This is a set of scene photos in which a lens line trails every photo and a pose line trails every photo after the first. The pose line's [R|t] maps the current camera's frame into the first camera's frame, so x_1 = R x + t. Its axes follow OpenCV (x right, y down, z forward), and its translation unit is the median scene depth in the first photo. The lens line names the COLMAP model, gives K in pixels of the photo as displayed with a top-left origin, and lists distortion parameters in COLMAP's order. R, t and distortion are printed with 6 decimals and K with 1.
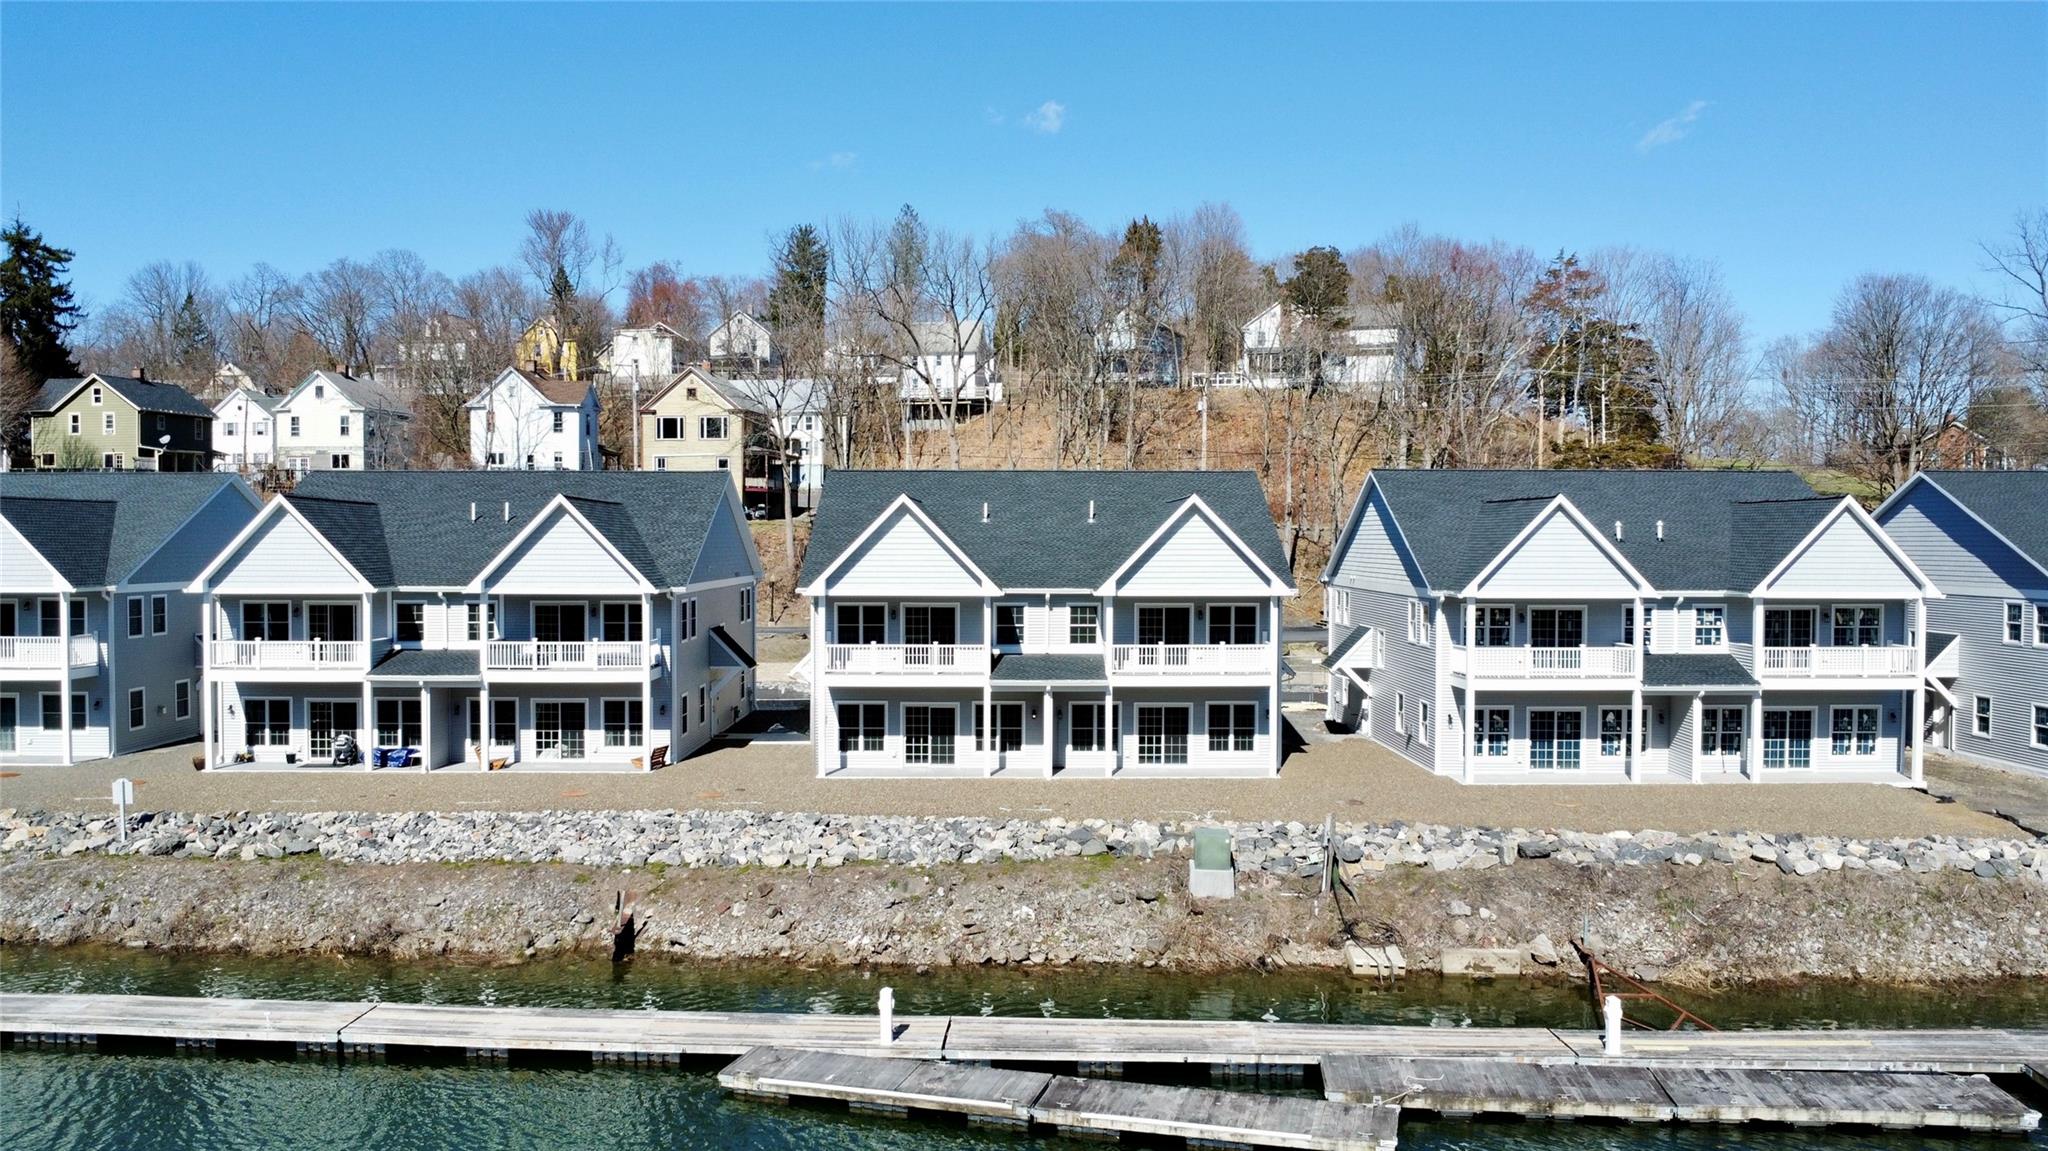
lens RADIAL K [[1522.2, 0, 1024.0], [0, 1522.2, 575.5], [0, 0, 1]] dist [-0.021442, -0.002610]
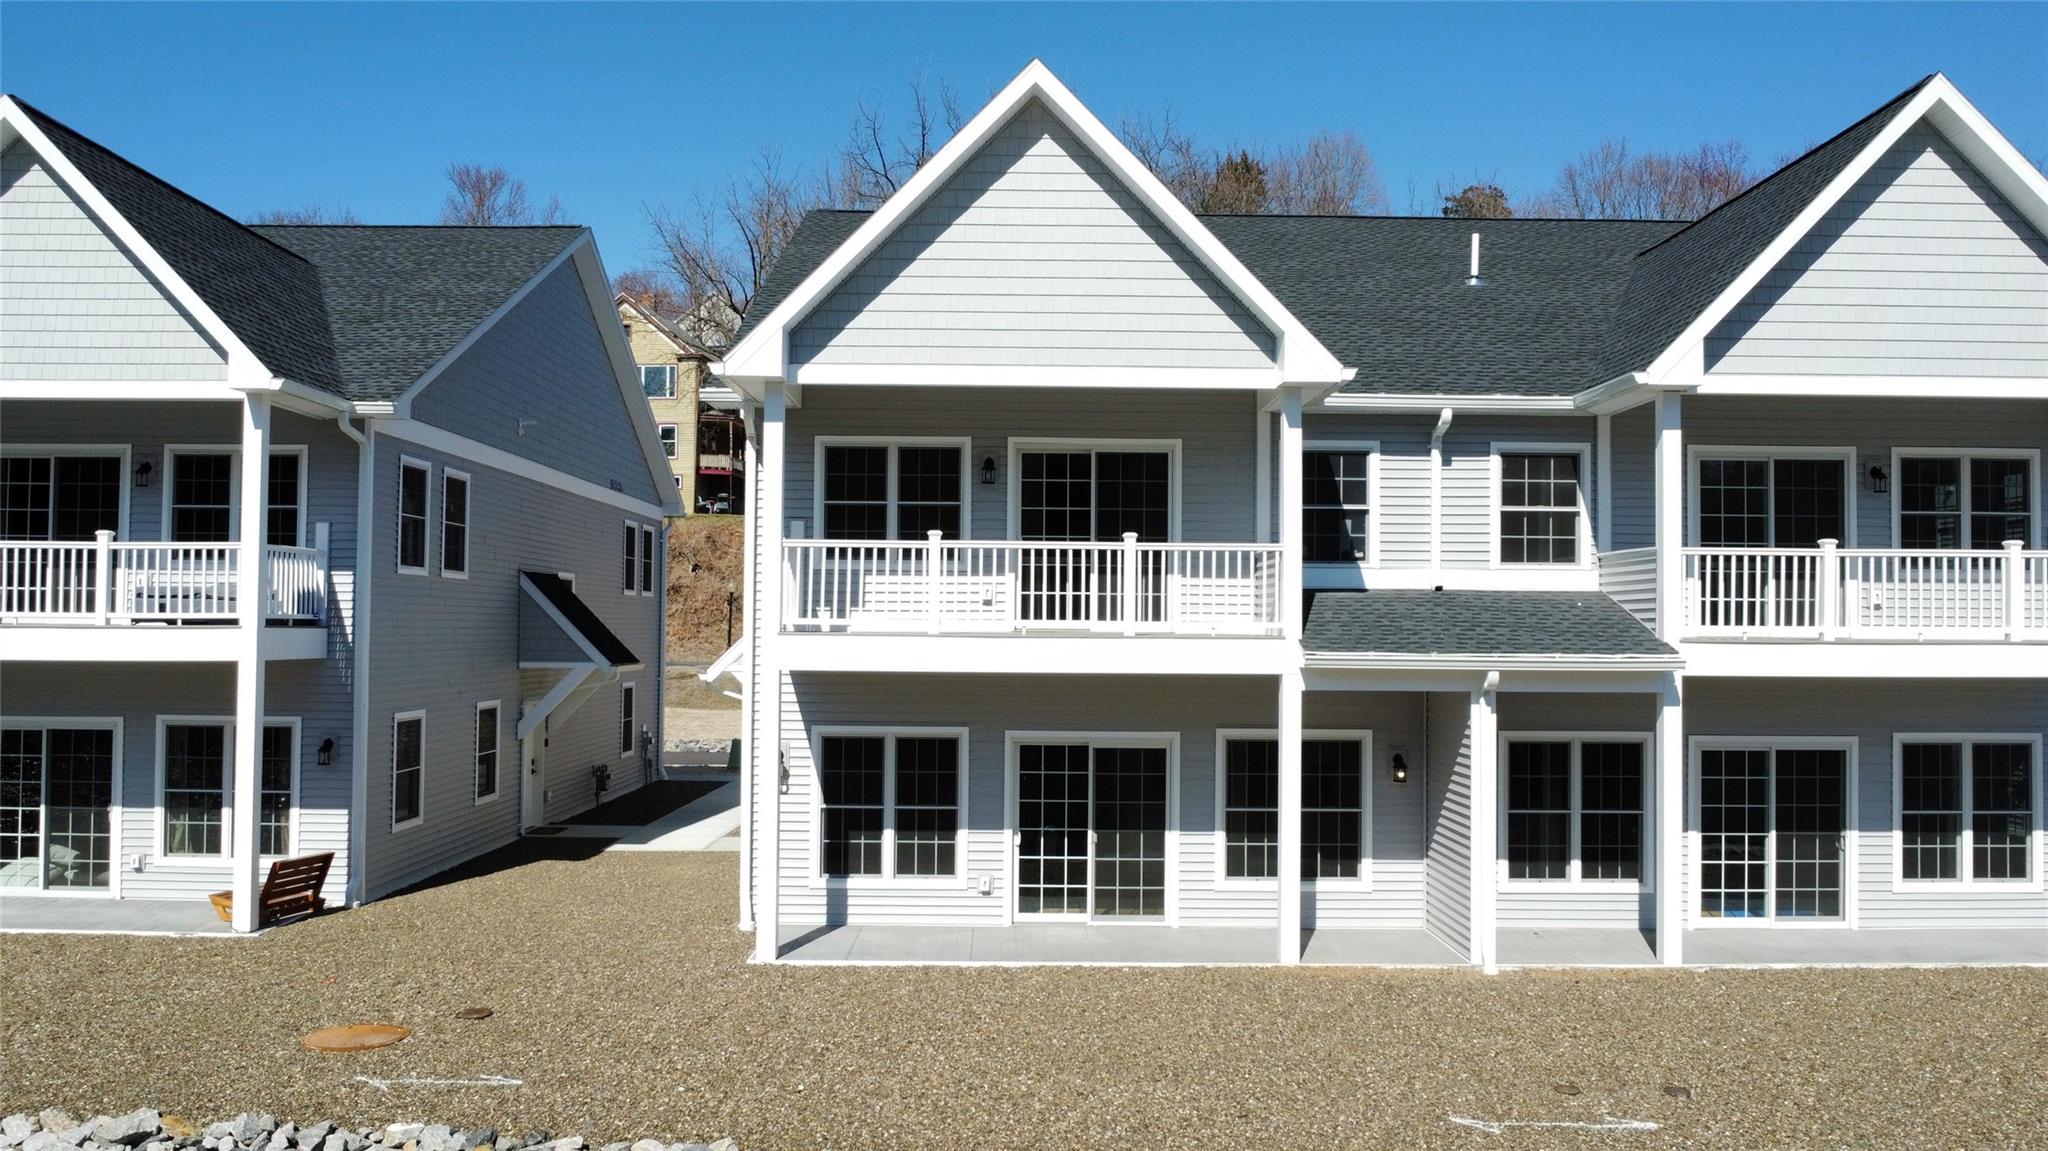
lens RADIAL K [[1522.2, 0, 1024.0], [0, 1522.2, 575.5], [0, 0, 1]] dist [-0.021442, -0.002610]
pose [[0.999970, 0.006935, 0.003346, -0.078381], [-0.006721, 0.998177, -0.059975, 0.068900], [-0.003756, 0.059951, 0.998194, 0.658450]]
